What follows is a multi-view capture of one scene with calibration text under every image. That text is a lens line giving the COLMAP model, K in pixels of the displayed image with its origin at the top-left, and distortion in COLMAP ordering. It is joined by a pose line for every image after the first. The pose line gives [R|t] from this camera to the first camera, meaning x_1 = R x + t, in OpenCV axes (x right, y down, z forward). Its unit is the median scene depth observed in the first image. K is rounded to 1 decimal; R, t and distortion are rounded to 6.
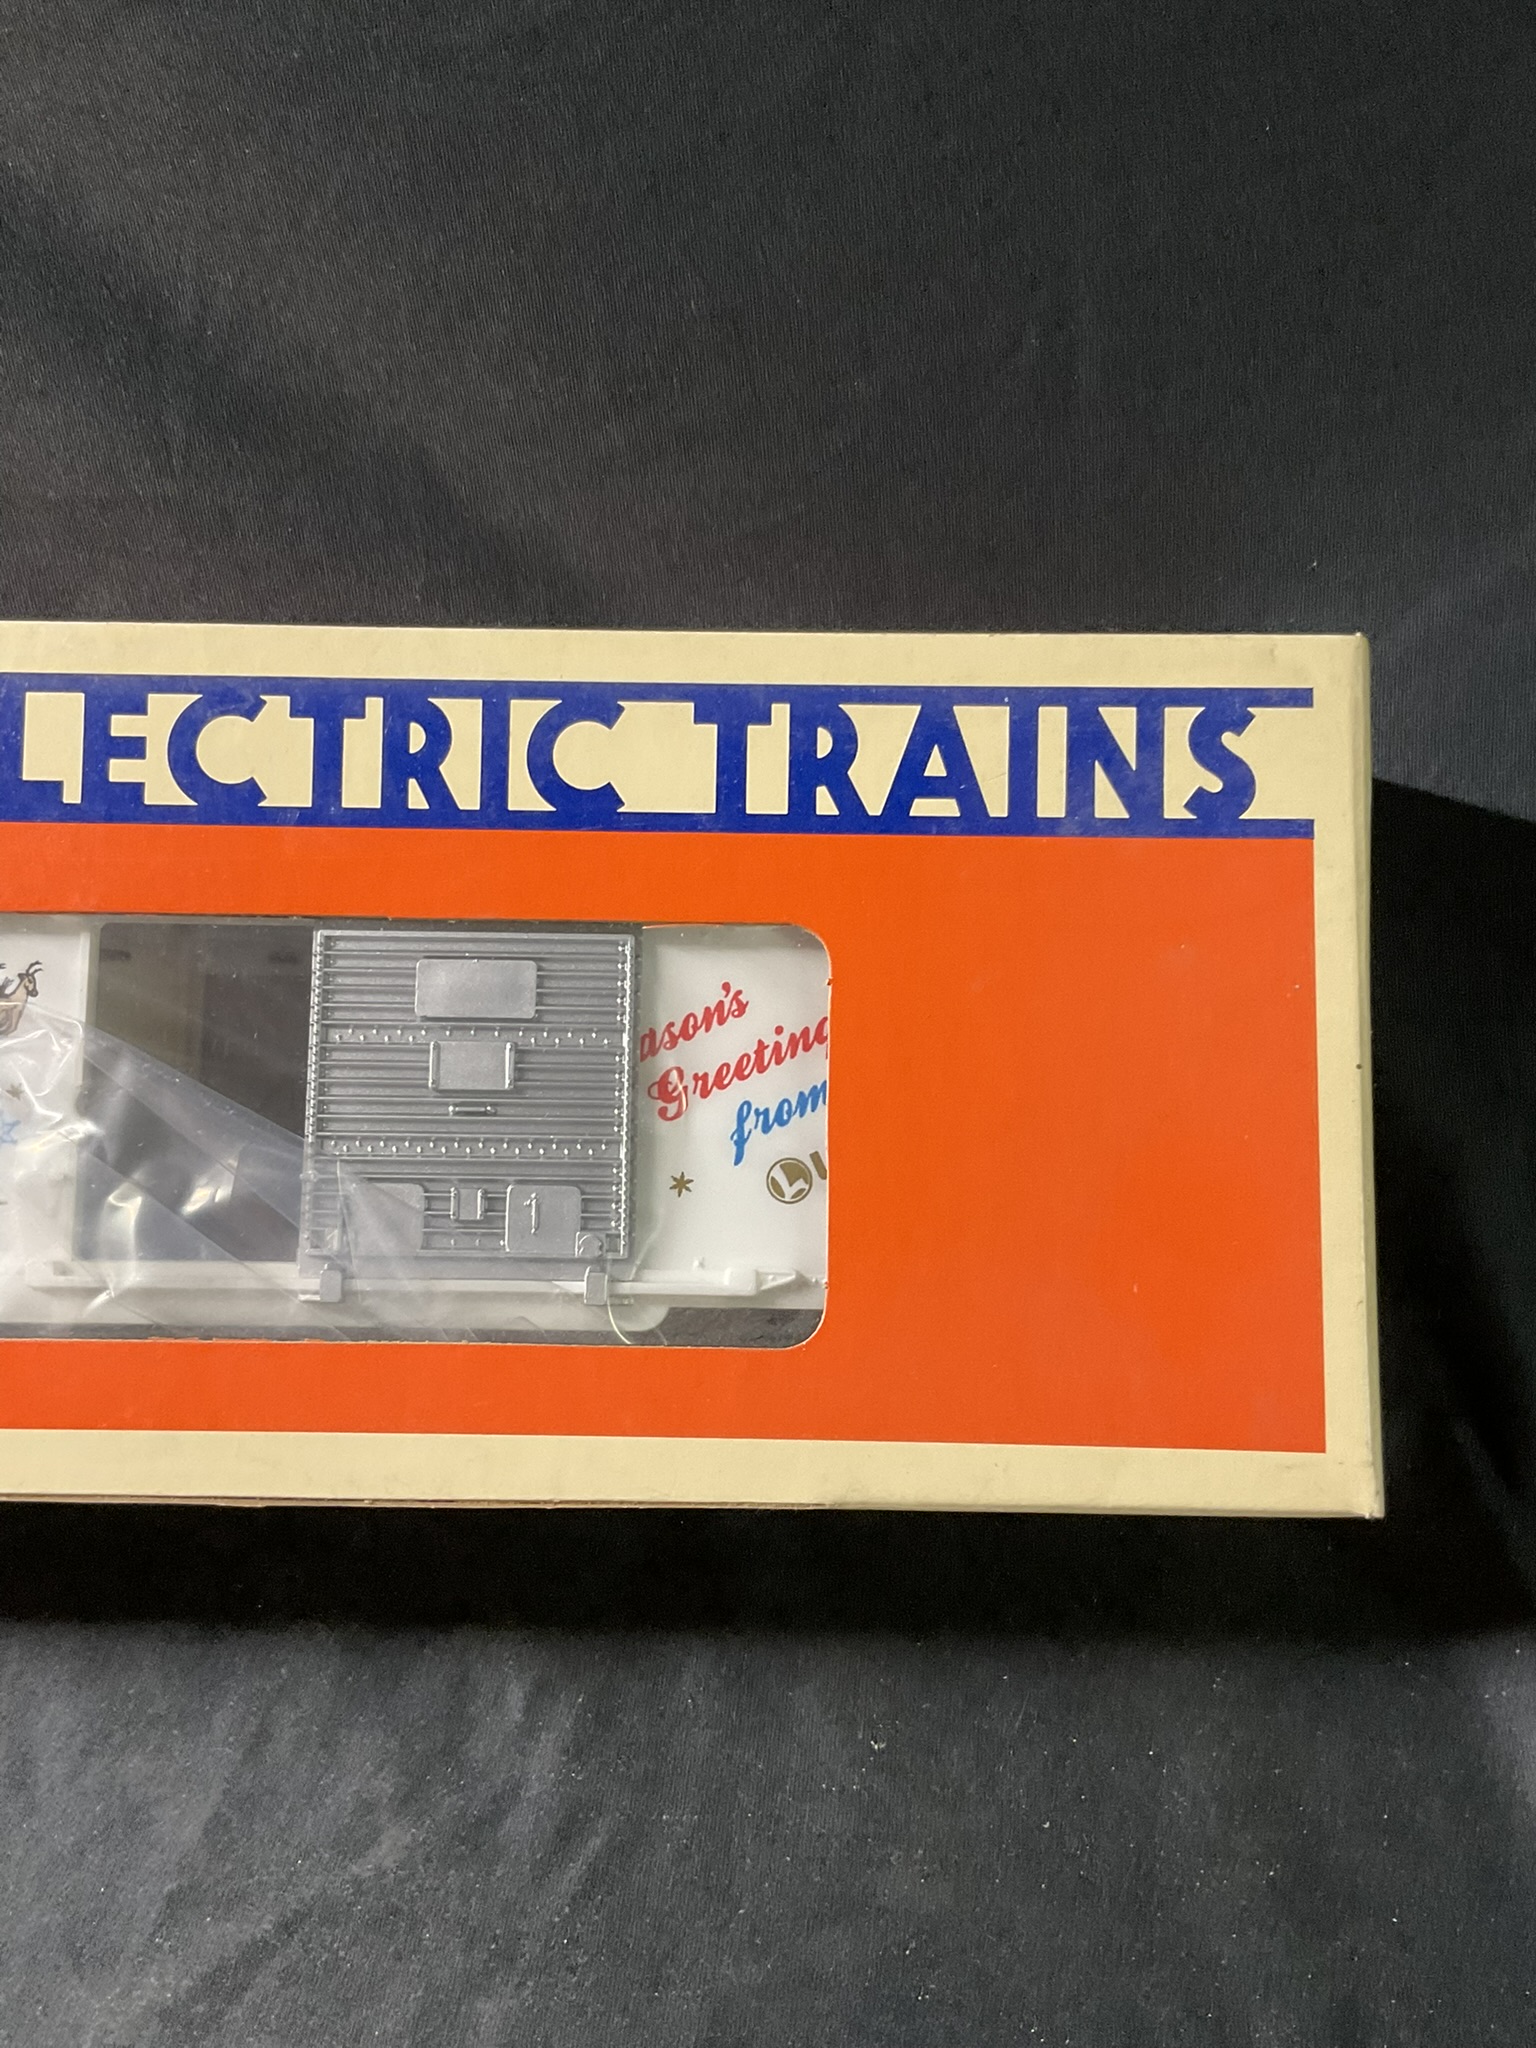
lens RADIAL K [[2074.5, 0, 768.0], [0, 2074.5, 1024.0], [0, 0, 1]] dist [0.108778, 0.000955]
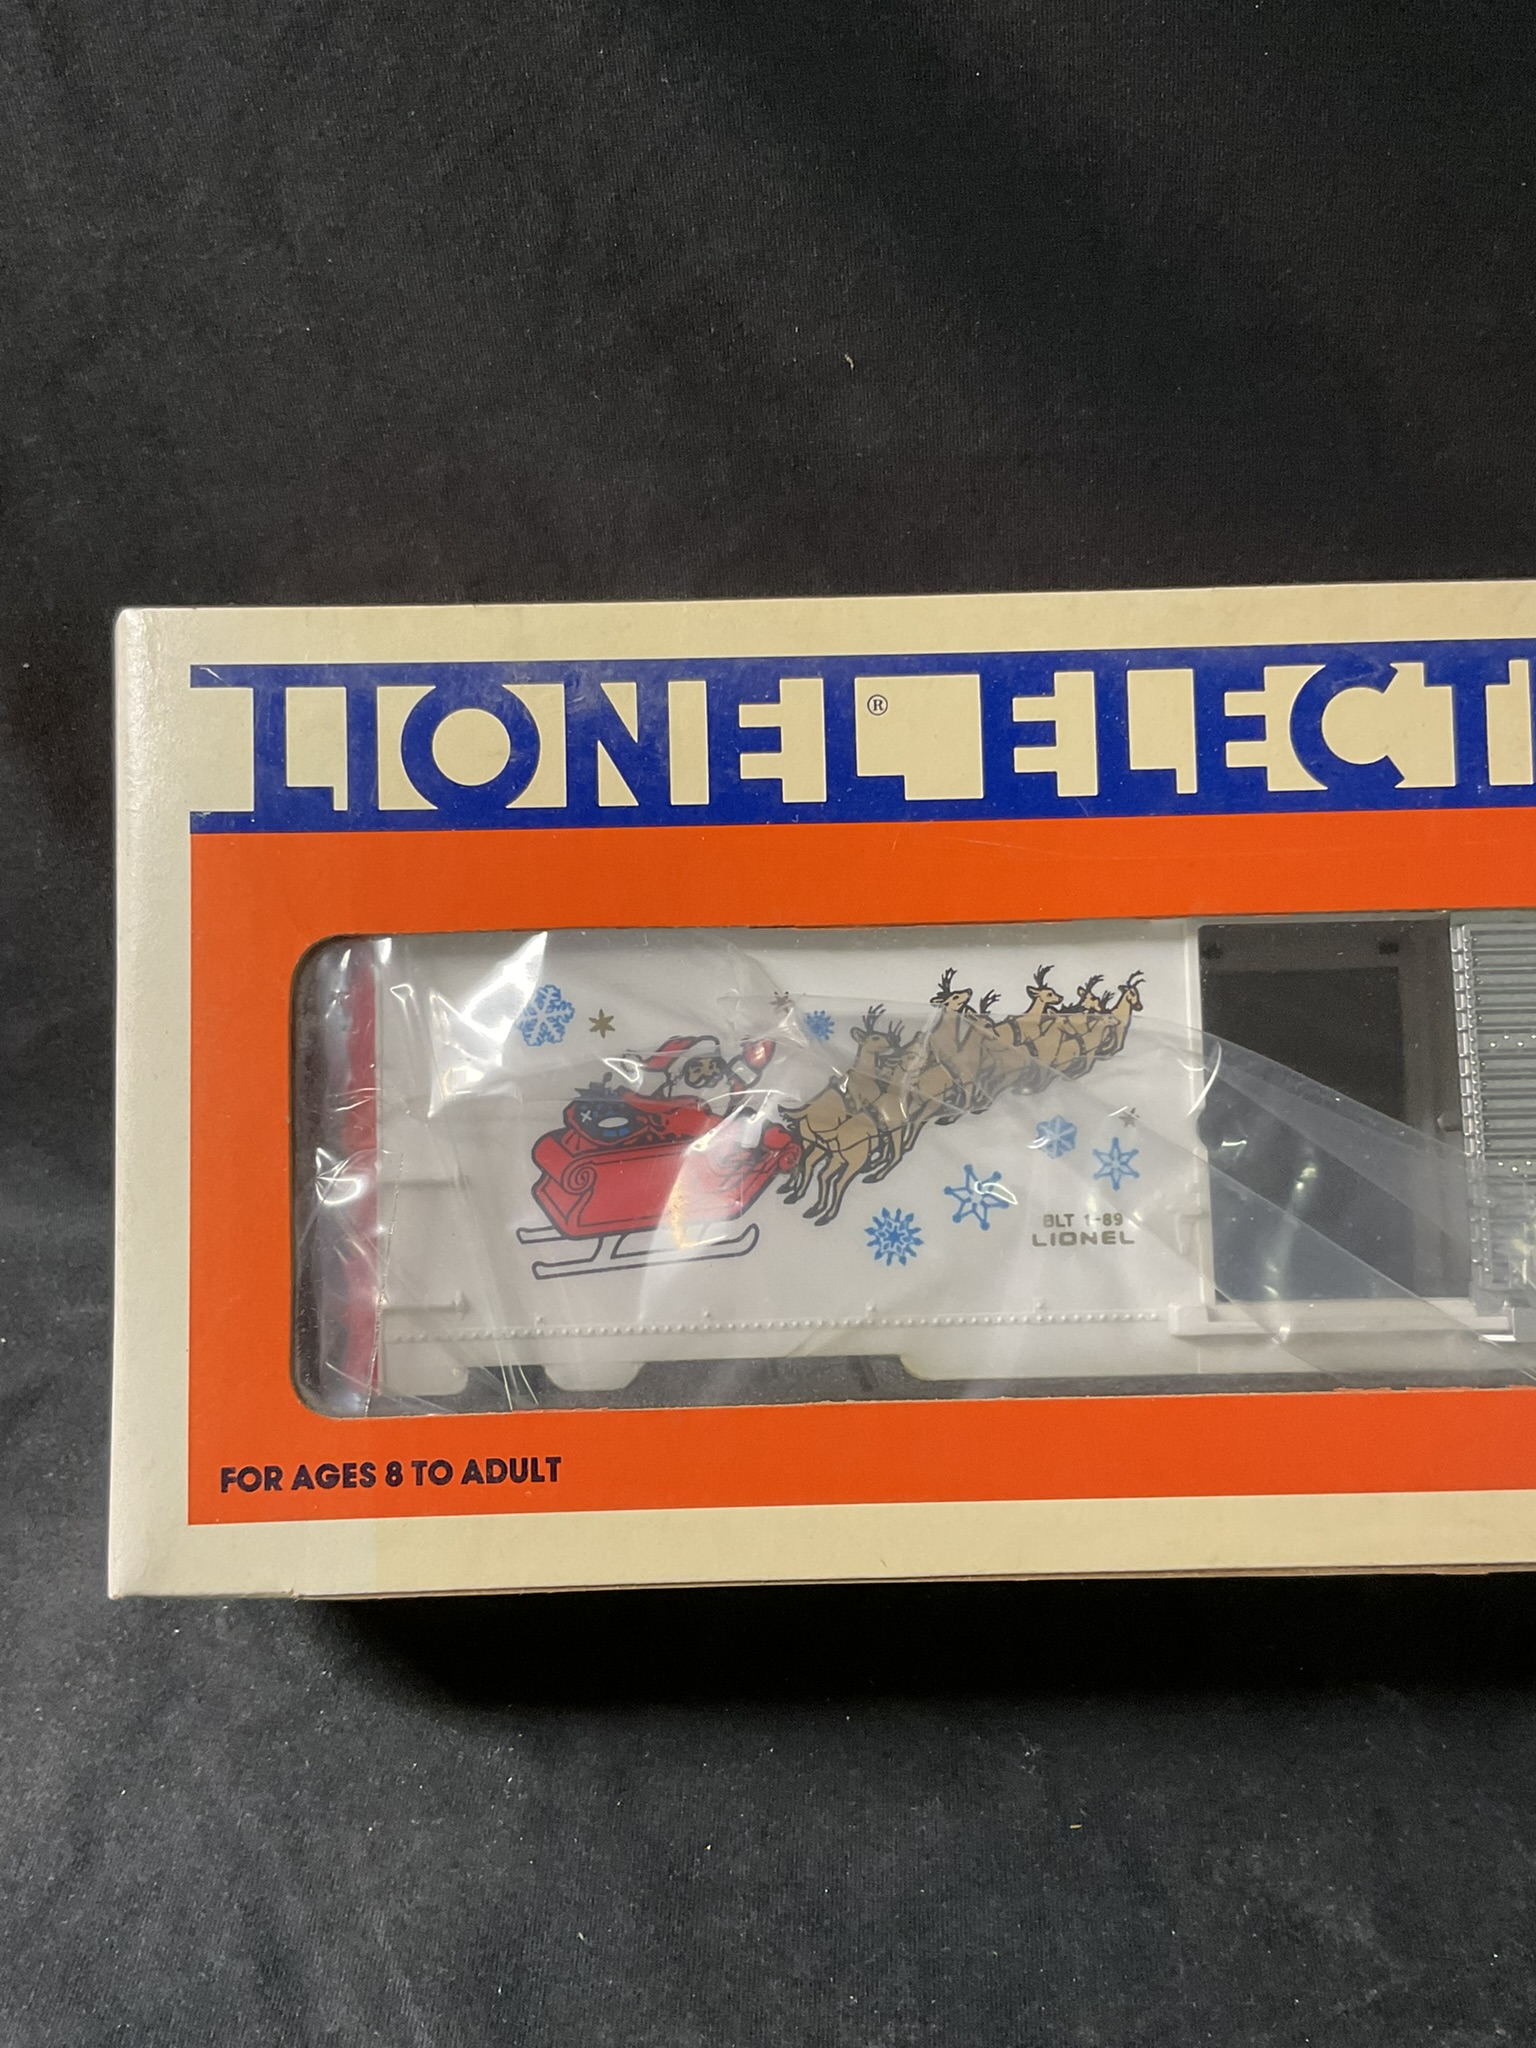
lens RADIAL K [[2074.5, 0, 768.0], [0, 2074.5, 1024.0], [0, 0, 1]] dist [0.108778, 0.000955]
pose [[0.997102, -0.037742, 0.066054, -0.571780], [0.036916, 0.999225, 0.013672, -0.025617], [-0.066519, -0.011194, 0.997722, 0.124720]]
